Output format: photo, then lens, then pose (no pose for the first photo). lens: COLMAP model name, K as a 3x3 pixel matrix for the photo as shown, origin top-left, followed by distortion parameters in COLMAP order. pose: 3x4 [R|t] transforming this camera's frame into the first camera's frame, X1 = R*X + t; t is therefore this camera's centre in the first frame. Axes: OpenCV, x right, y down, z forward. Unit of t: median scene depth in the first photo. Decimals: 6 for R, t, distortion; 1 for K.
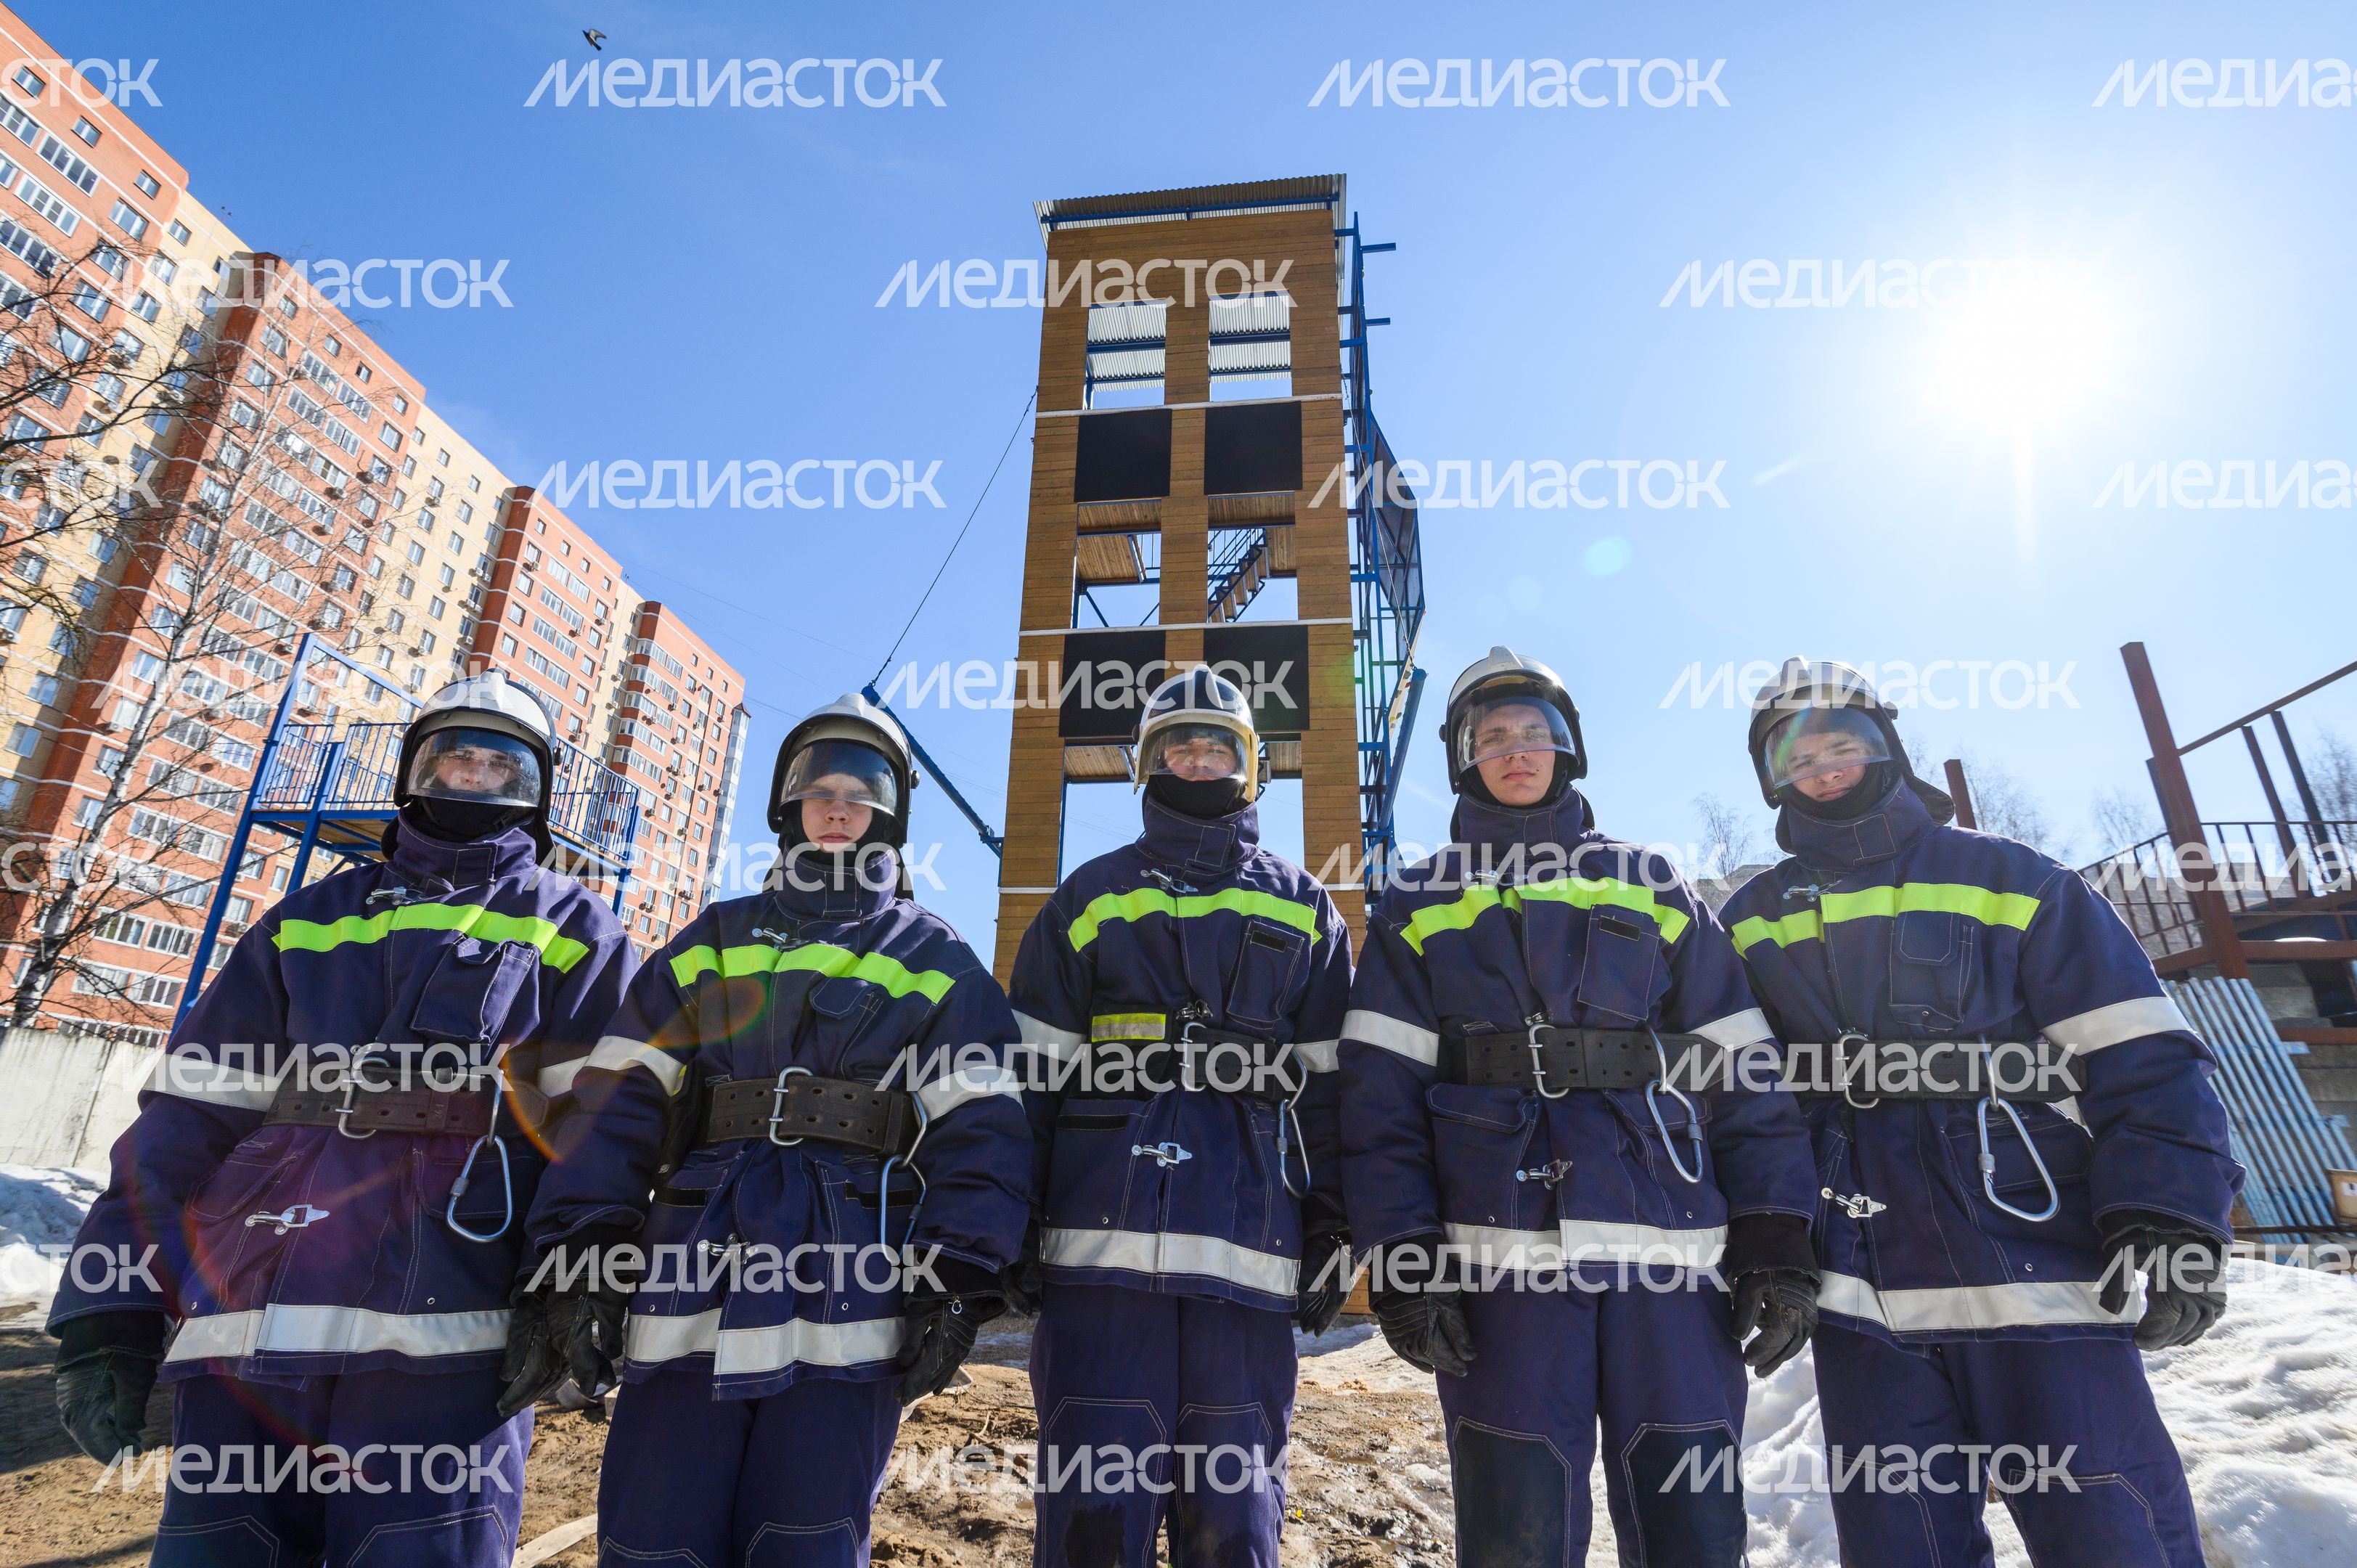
lens RADIAL K [[1073.5, 0, 1178.5], [0, 1073.5, 784.0], [0, 0, 1]] dist [-0.000357, -0.000401]
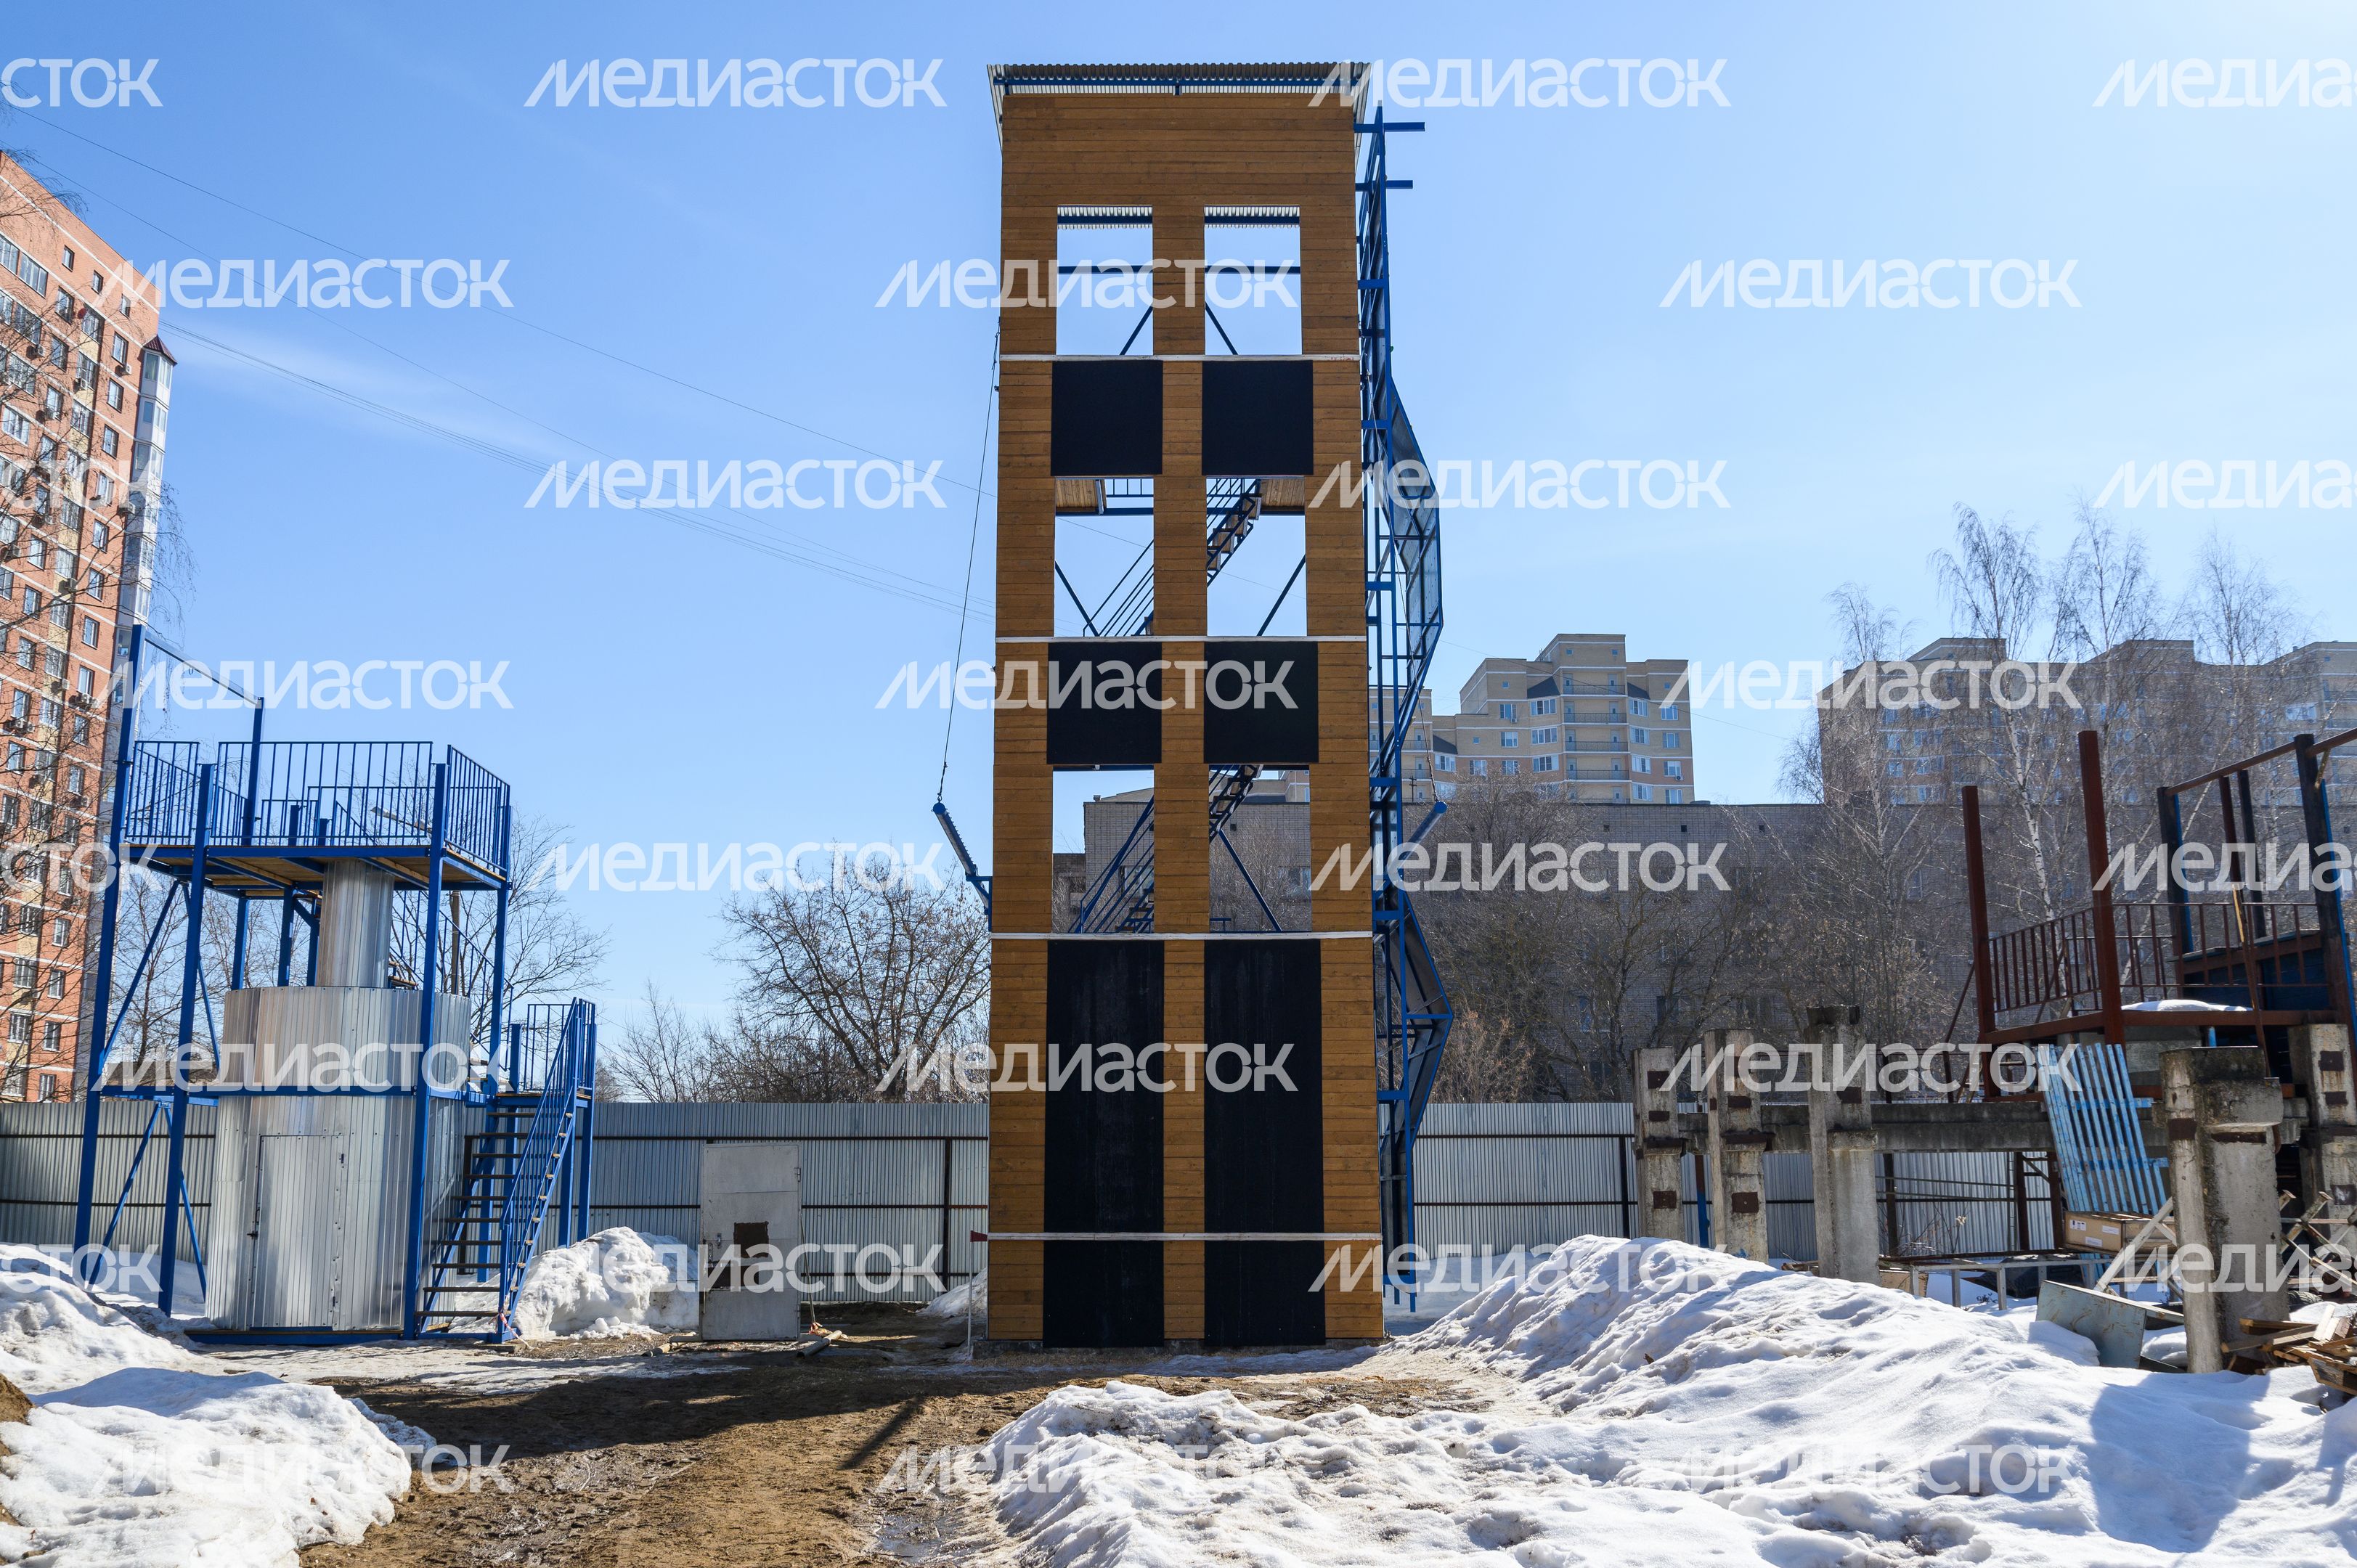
lens RADIAL K [[2080.9, 0, 1178.5], [0, 2080.9, 784.0], [0, 0, 1]] dist [0.000563, -0.001899]
pose [[0.992886, -0.000576, 0.119070, -0.191038], [-0.020165, 0.984731, 0.172911, -0.304034], [-0.117352, -0.174082, 0.977714, -0.679746]]
